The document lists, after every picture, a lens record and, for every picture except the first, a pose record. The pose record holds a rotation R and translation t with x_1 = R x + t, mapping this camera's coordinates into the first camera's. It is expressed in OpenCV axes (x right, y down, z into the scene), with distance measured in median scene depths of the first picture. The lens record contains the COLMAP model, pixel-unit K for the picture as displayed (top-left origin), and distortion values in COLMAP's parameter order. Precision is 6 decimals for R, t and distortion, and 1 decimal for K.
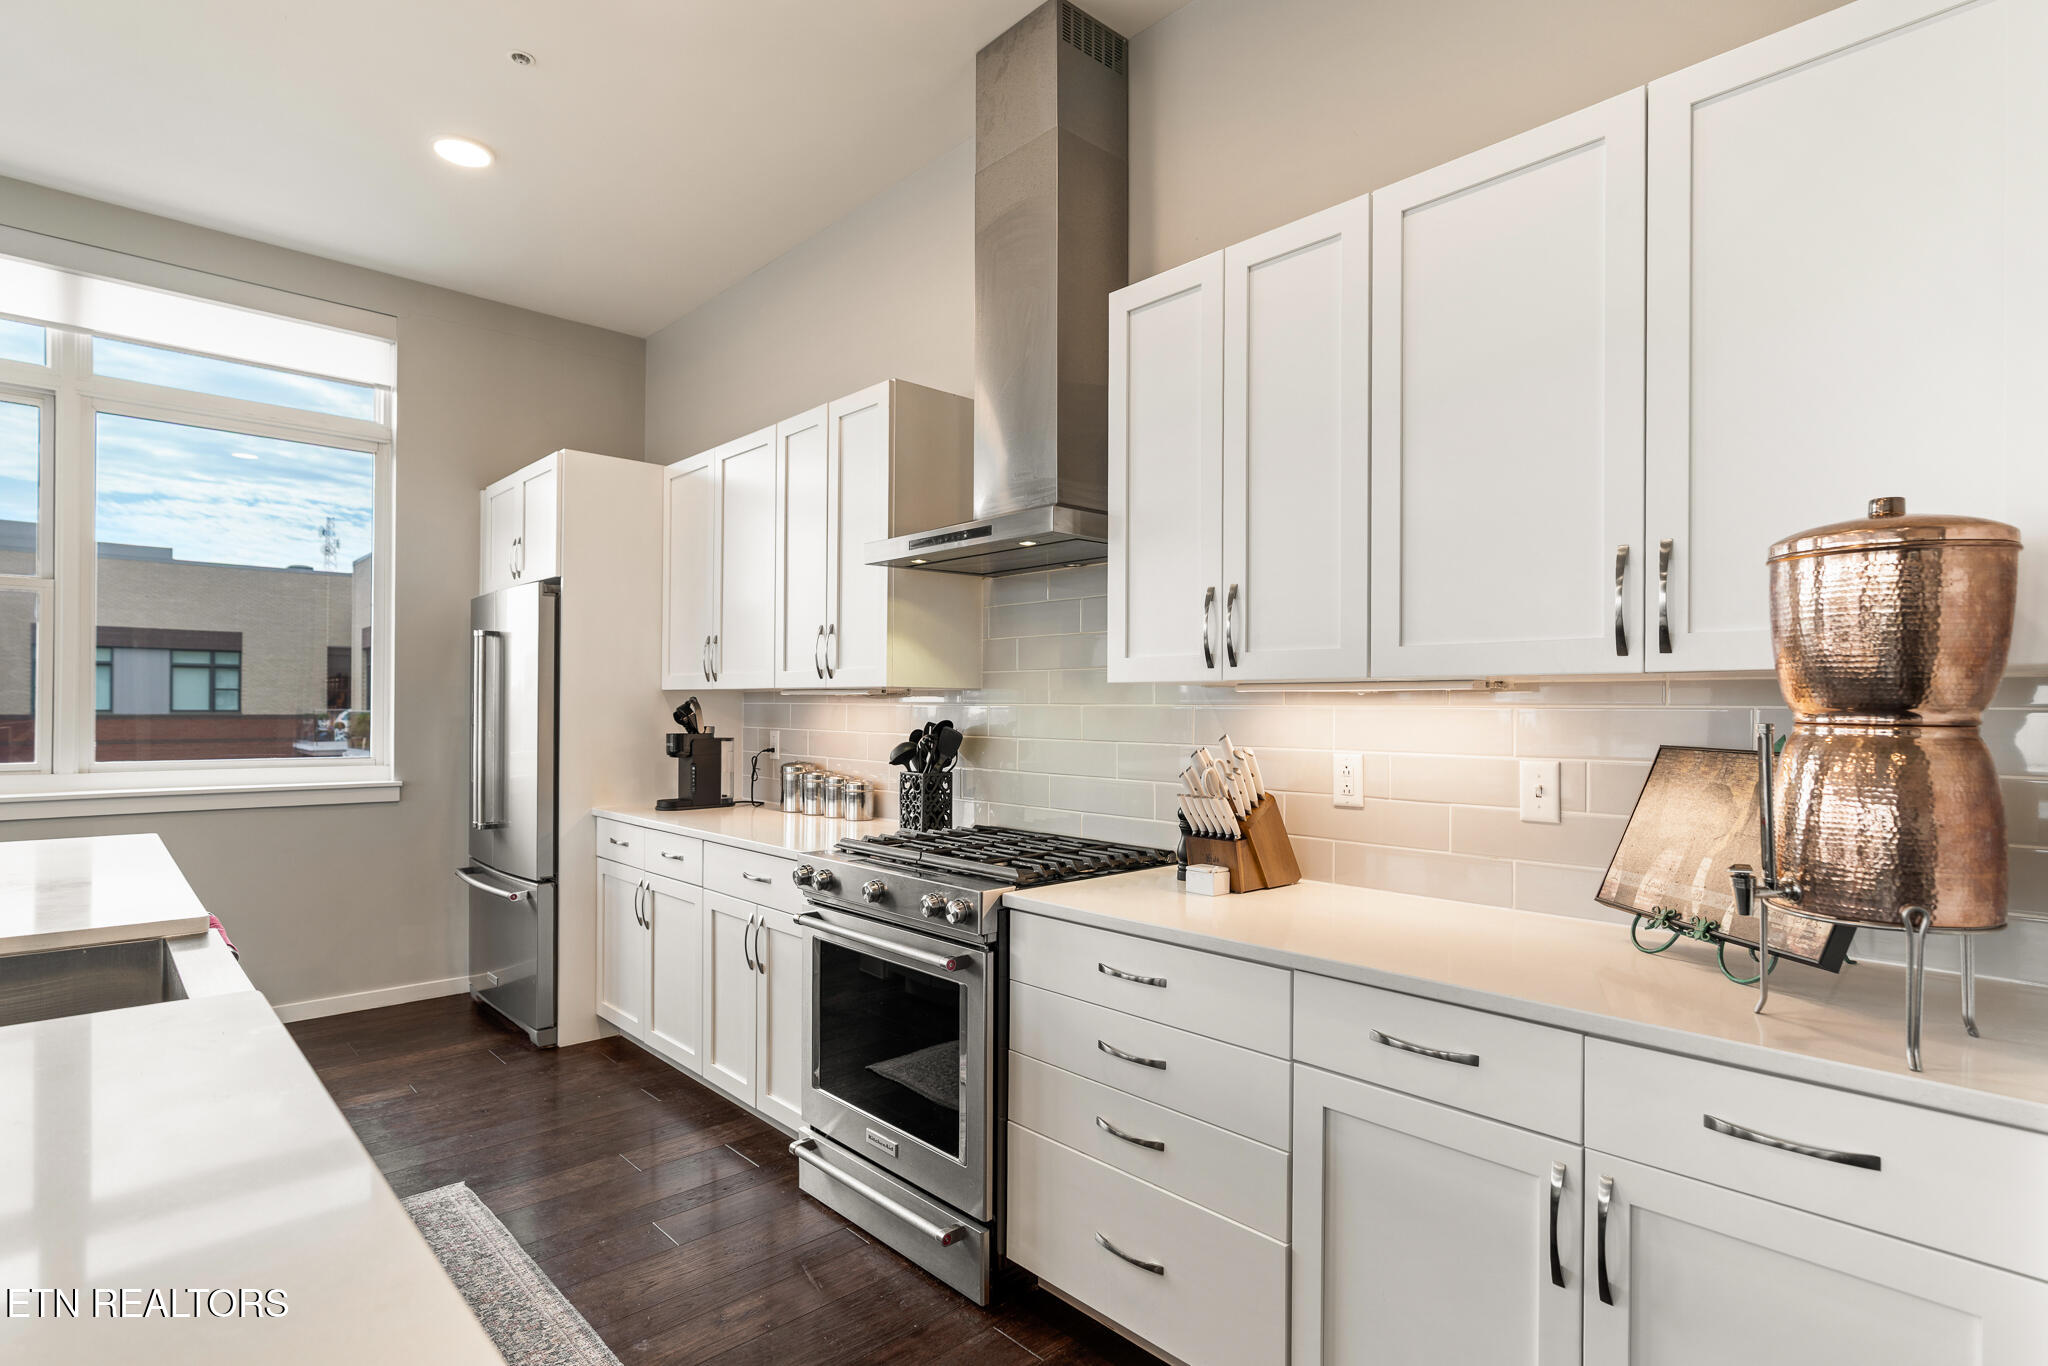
lens RADIAL K [[1028.0, 0, 1019.6], [0, 1028.0, 689.9], [0, 0, 1]] dist [-0.001651, -0.000610]
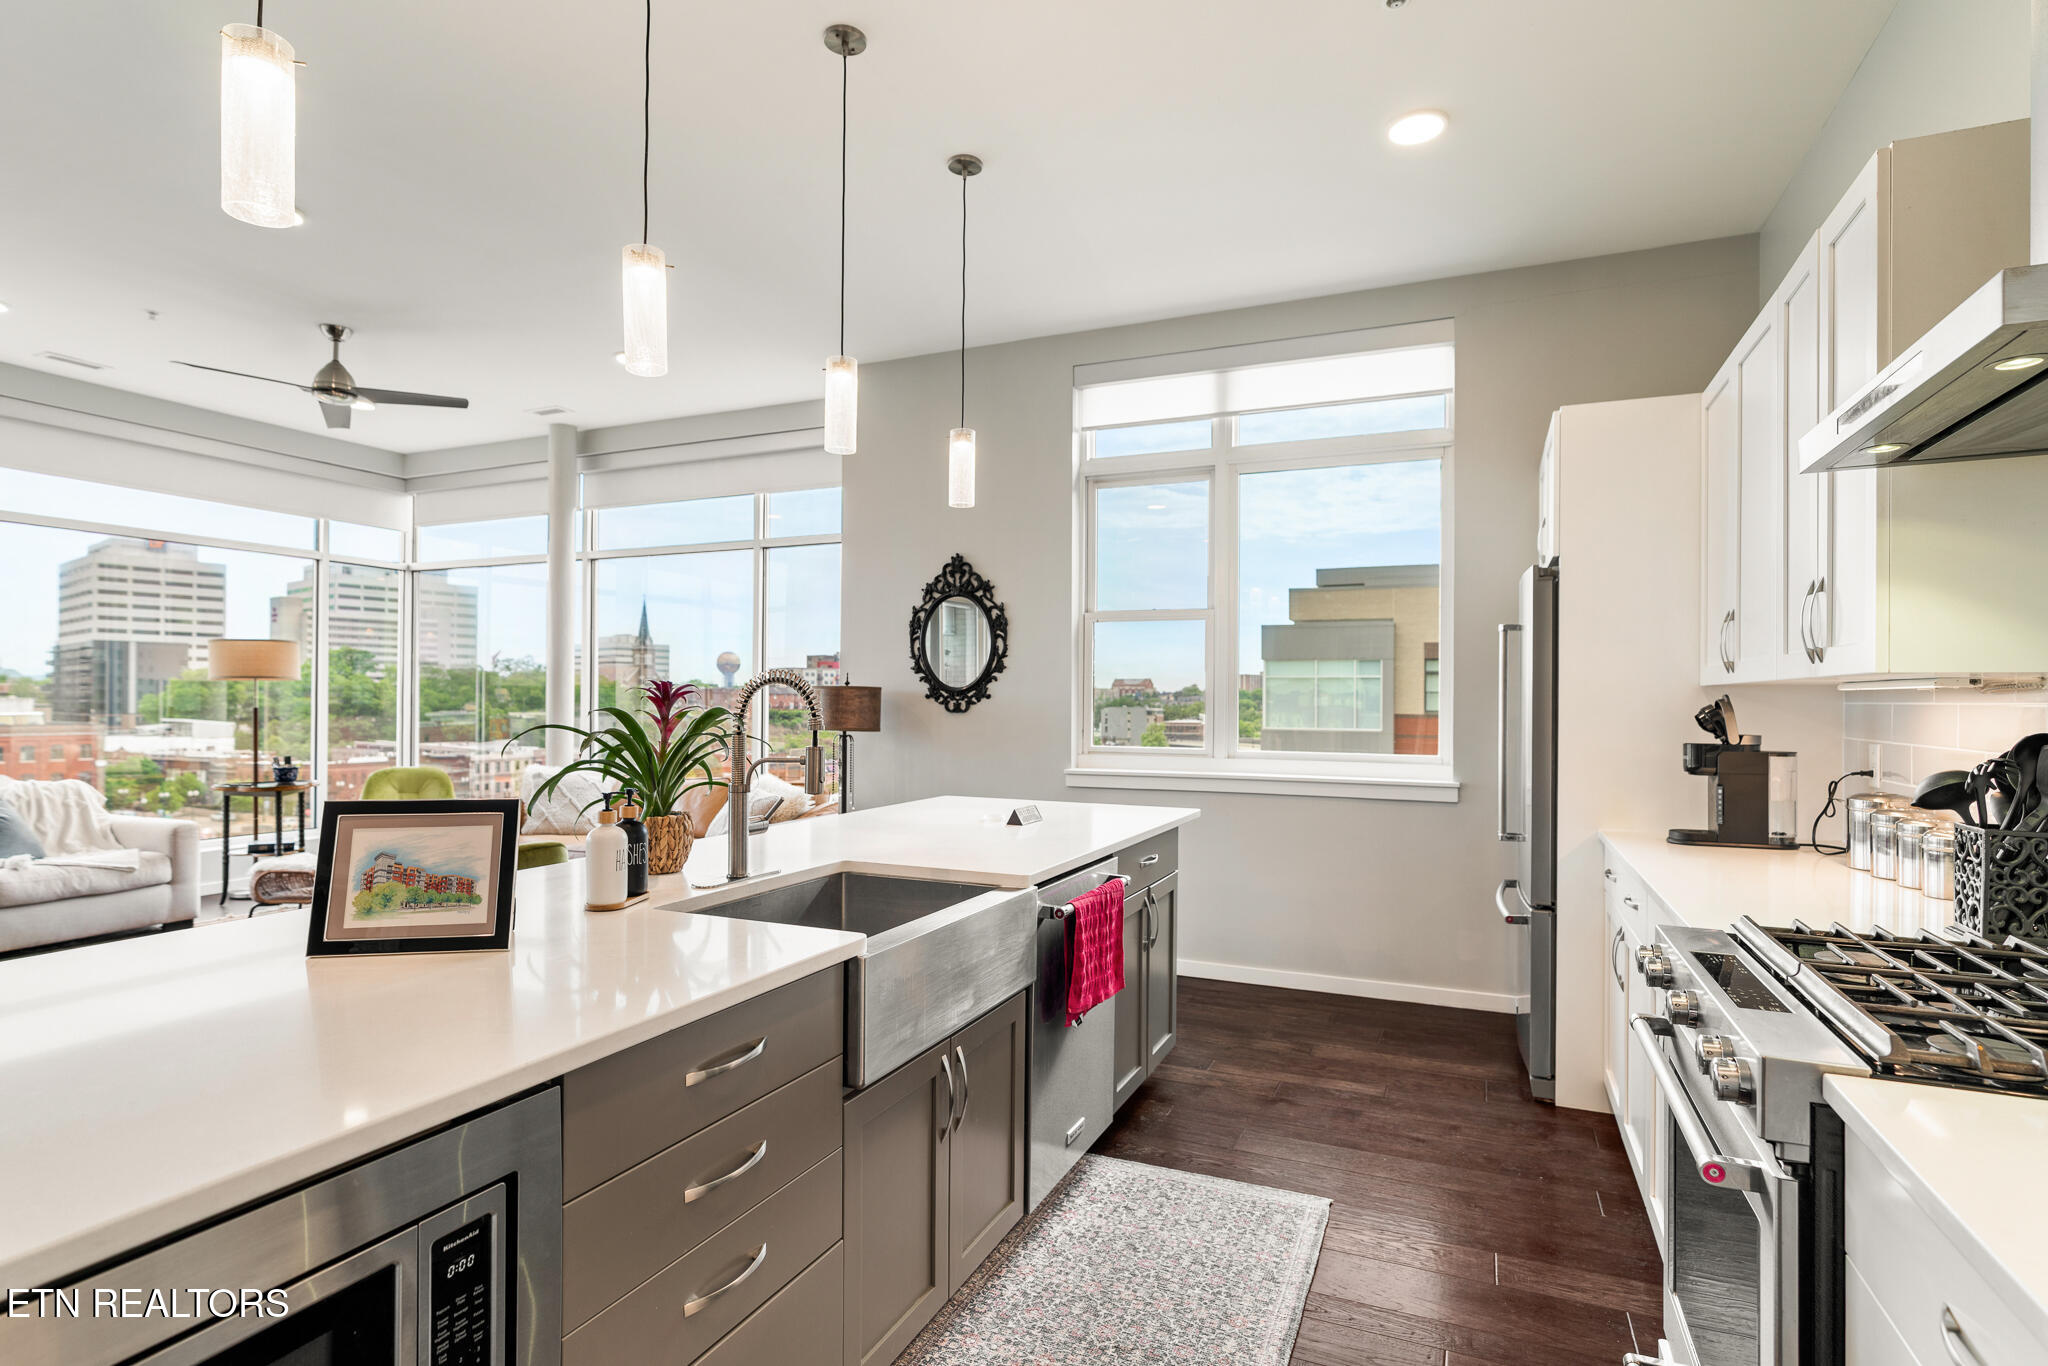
lens RADIAL K [[1036.3, 0, 1024.0], [0, 1036.3, 683.0], [0, 0, 1]] dist [-0.000315, -0.000286]
pose [[0.394247, -0.018512, -0.918818, 0.169520], [0.009359, 0.999826, -0.016129, 0.005898], [0.918957, -0.002241, 0.394351, 0.245531]]
